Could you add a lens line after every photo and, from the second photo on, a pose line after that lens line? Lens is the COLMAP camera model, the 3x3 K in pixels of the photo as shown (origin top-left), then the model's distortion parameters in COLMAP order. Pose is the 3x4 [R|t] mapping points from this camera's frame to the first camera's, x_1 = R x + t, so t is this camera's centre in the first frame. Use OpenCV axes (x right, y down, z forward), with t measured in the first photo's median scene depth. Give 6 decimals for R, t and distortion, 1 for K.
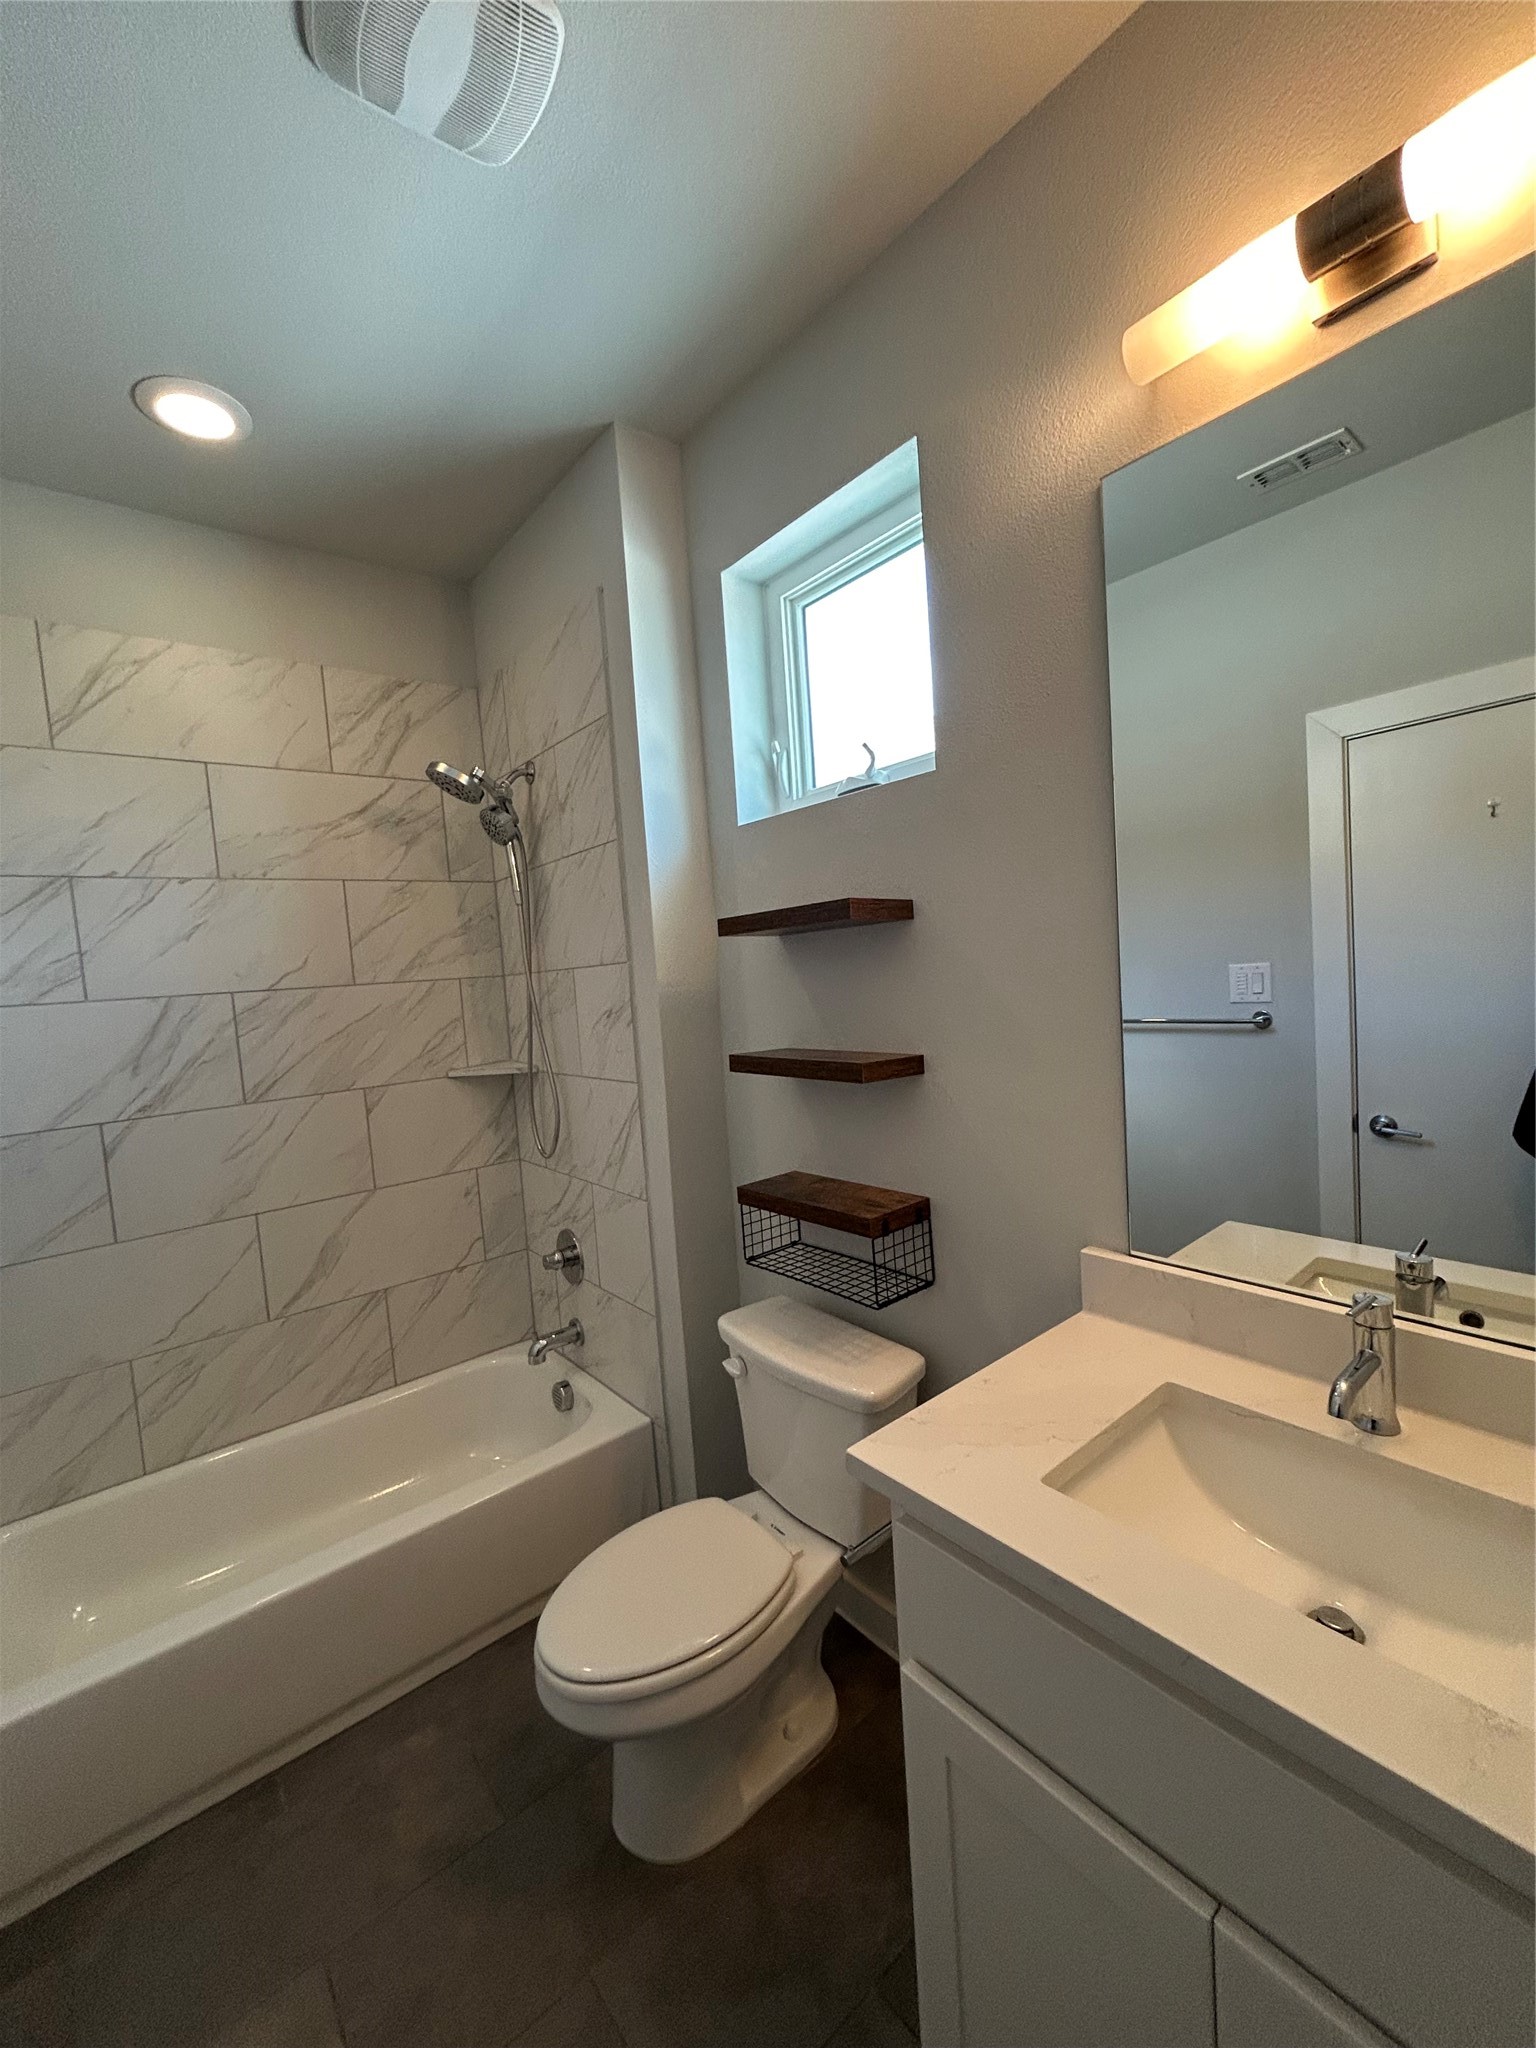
lens RADIAL K [[826.5, 0, 773.1], [0, 826.5, 1027.2], [0, 0, 1]] dist [-0.001048, 0.000430]
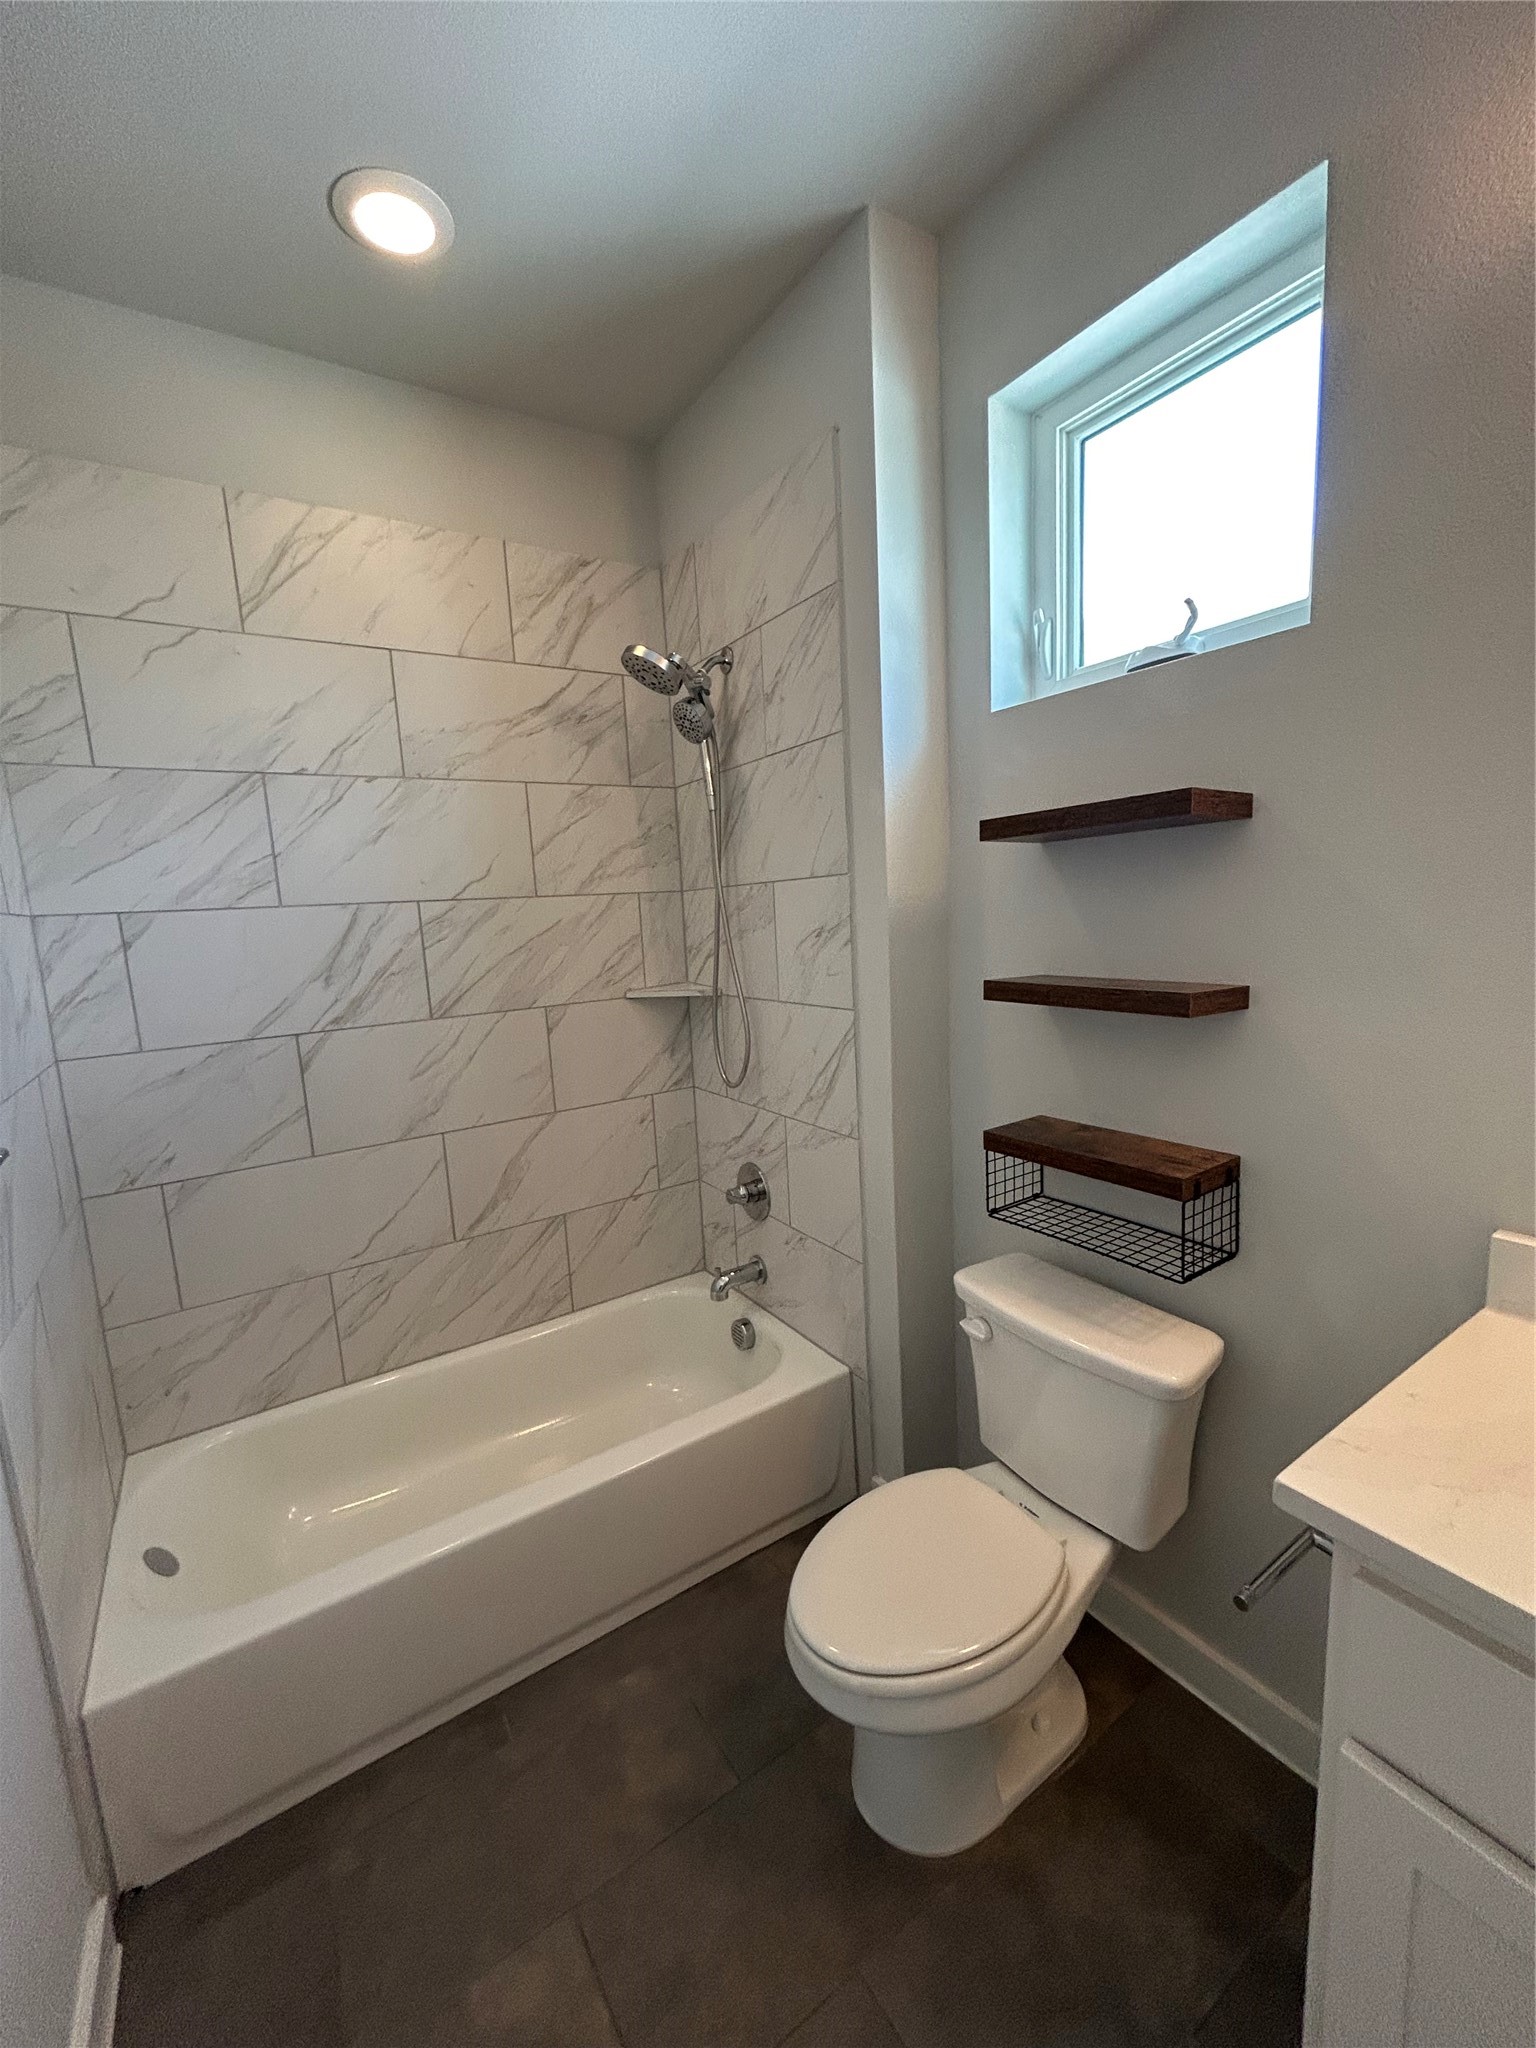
lens RADIAL K [[796.3, 0, 736.0], [0, 796.3, 1027.6], [0, 0, 1]] dist [-0.002136, 0.000401]
pose [[0.993995, 0.033867, -0.104048, -0.202736], [-0.025231, 0.996211, 0.083226, 0.018140], [0.106473, -0.080101, 0.991084, 0.128588]]
